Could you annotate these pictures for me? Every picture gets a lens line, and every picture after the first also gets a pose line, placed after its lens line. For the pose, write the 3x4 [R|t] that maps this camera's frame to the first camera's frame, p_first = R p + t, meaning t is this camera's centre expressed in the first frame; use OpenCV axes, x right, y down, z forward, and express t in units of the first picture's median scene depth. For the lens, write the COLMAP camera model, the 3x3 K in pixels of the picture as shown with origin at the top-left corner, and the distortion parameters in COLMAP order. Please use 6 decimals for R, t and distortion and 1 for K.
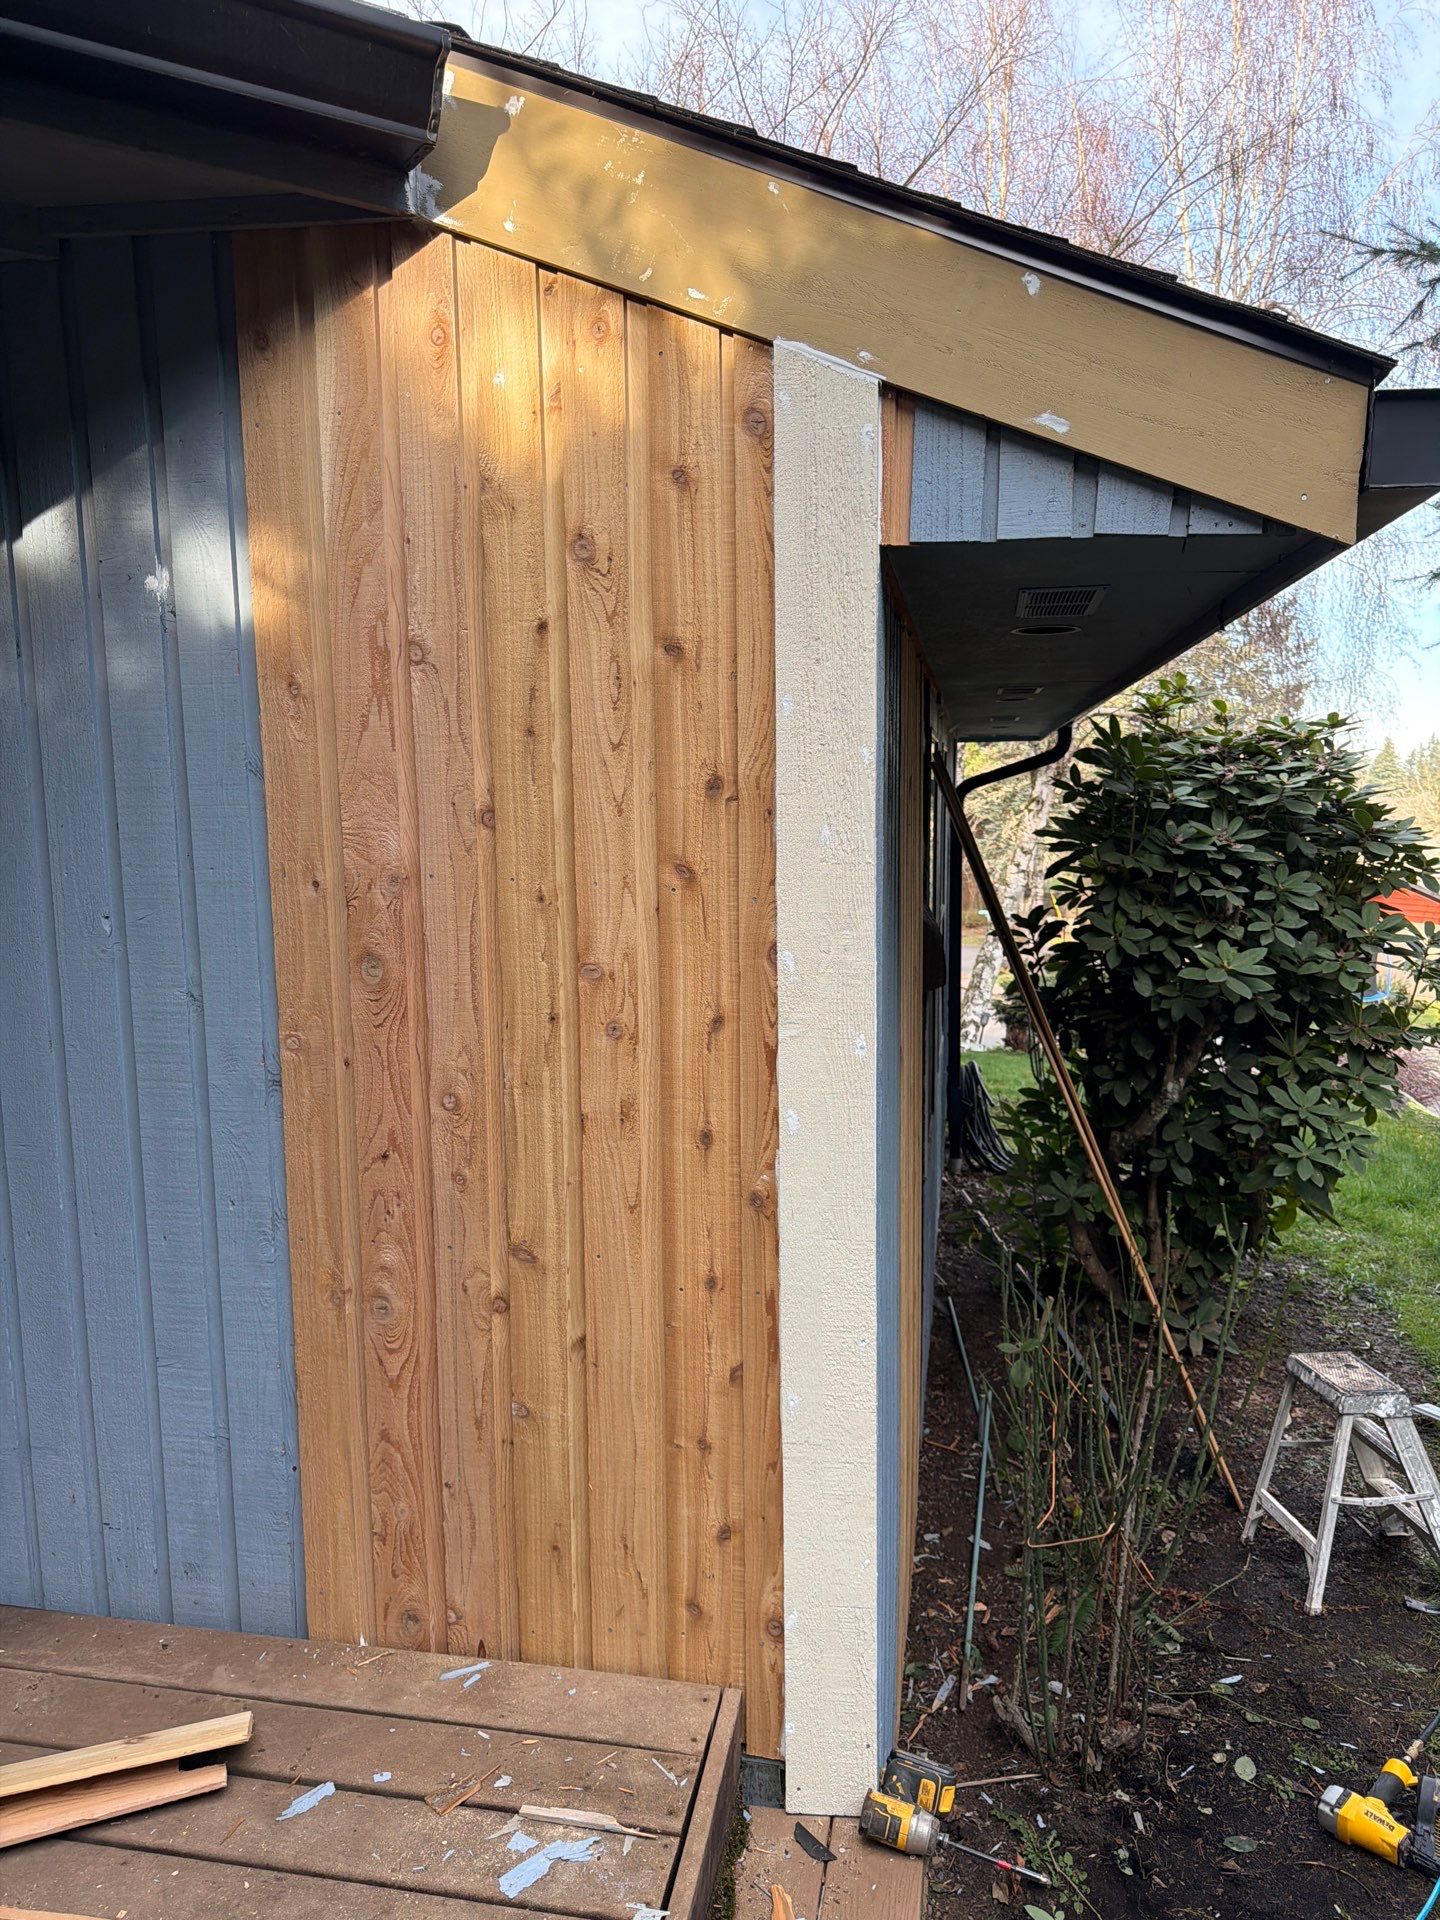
lens RADIAL K [[1366.9, 0, 739.7], [0, 1366.9, 978.1], [0, 0, 1]] dist [0.016156, -0.017515]
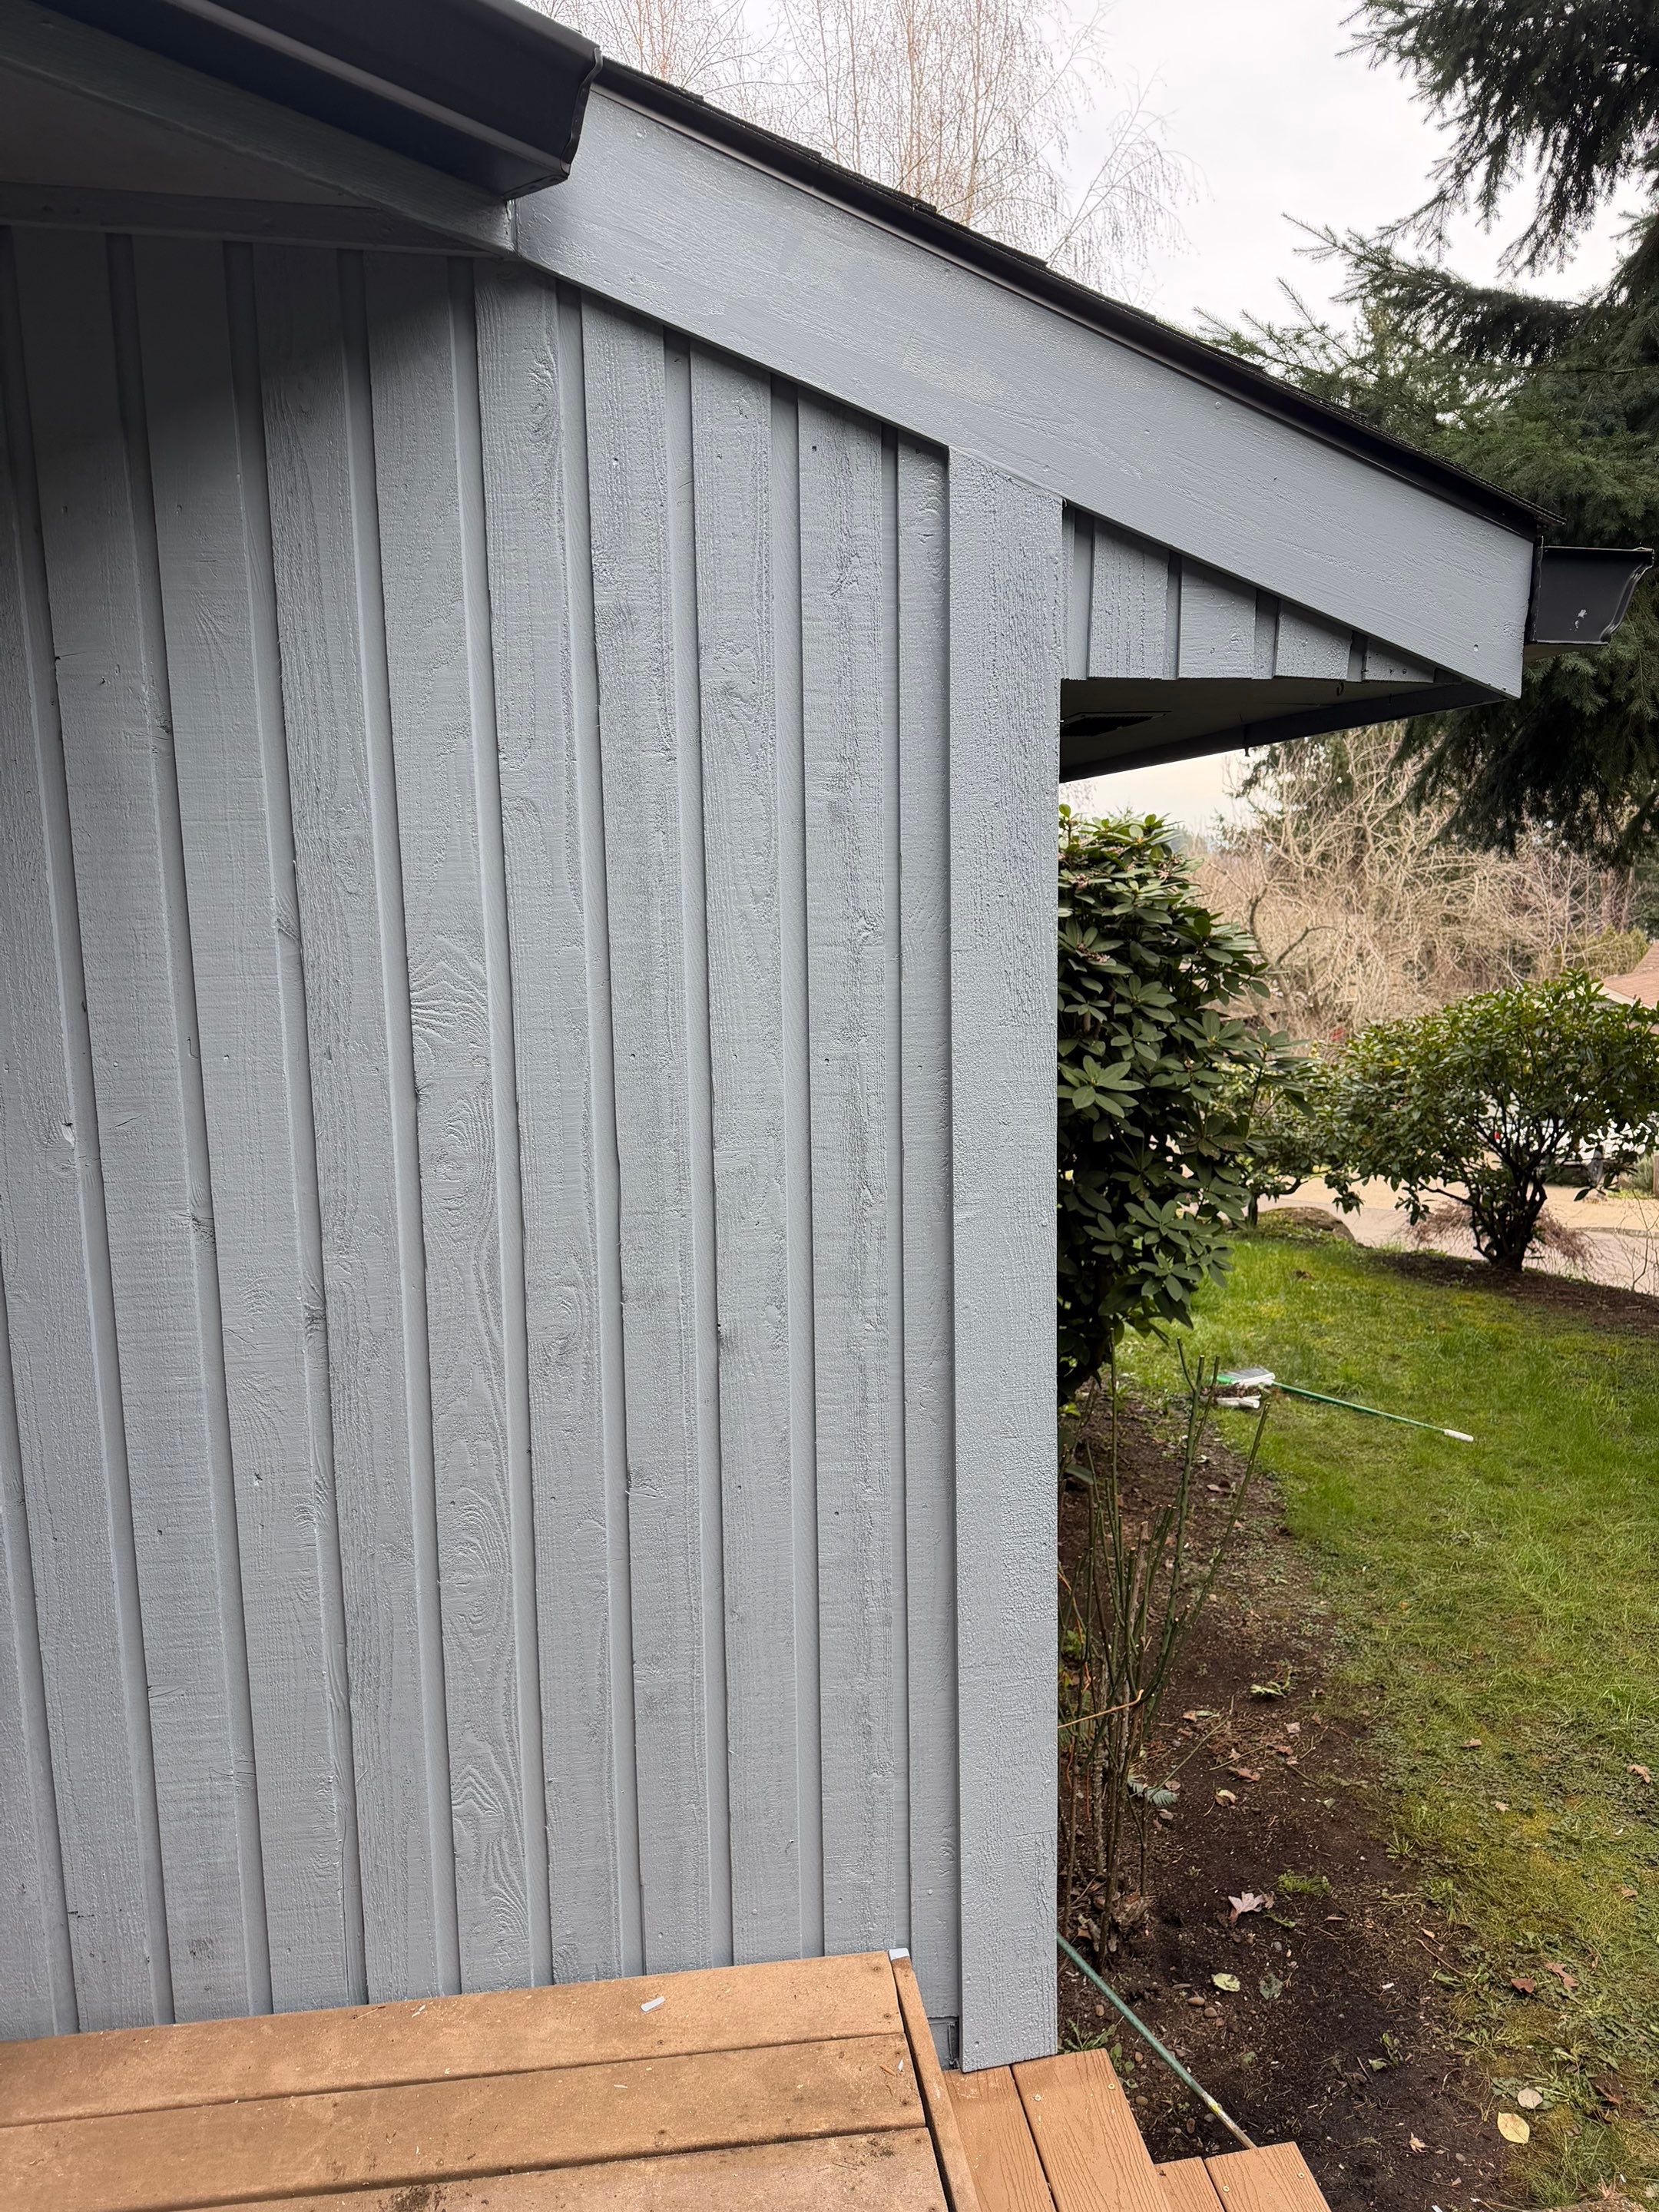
lens RADIAL K [[1543.7, 0, 829.5], [0, 1543.7, 1106.0], [0, 0, 1]] dist [0.046475, -0.055159]
pose [[0.951331, -0.053519, 0.303489, -0.302212], [0.049889, 0.998560, 0.019707, -0.047712], [-0.304106, -0.003607, 0.952631, 0.045865]]
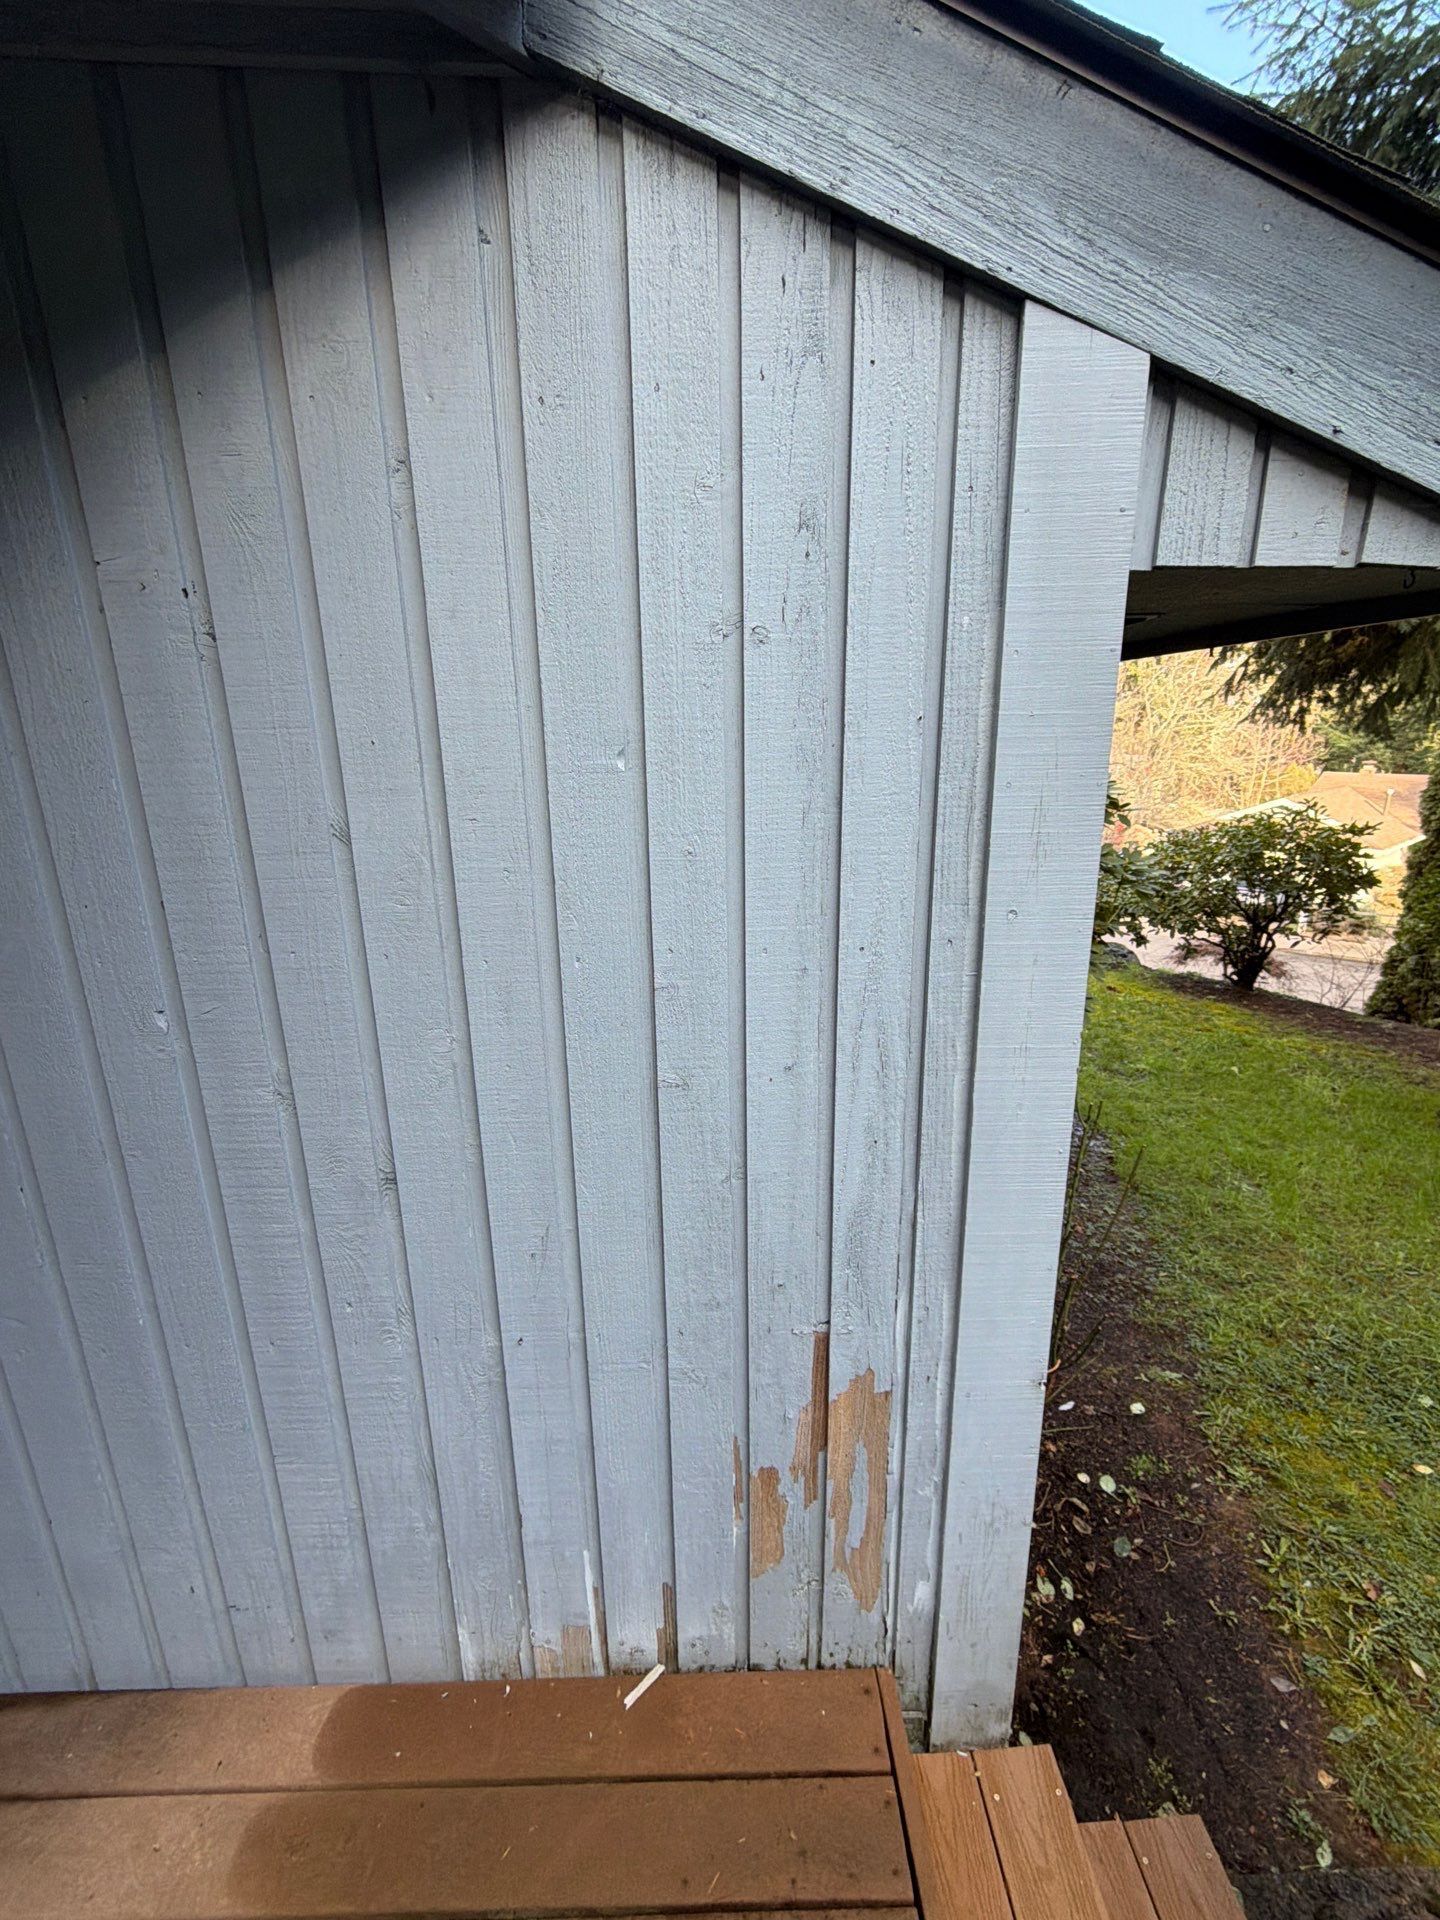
lens RADIAL K [[846.5, 0, 722.5], [0, 846.5, 962.2], [0, 0, 1]] dist [-0.001346, 0.000271]
pose [[0.979721, -0.061293, 0.190759, -0.209045], [0.035896, 0.990351, 0.133851, -0.123111], [-0.197123, -0.124289, 0.972468, 0.407880]]
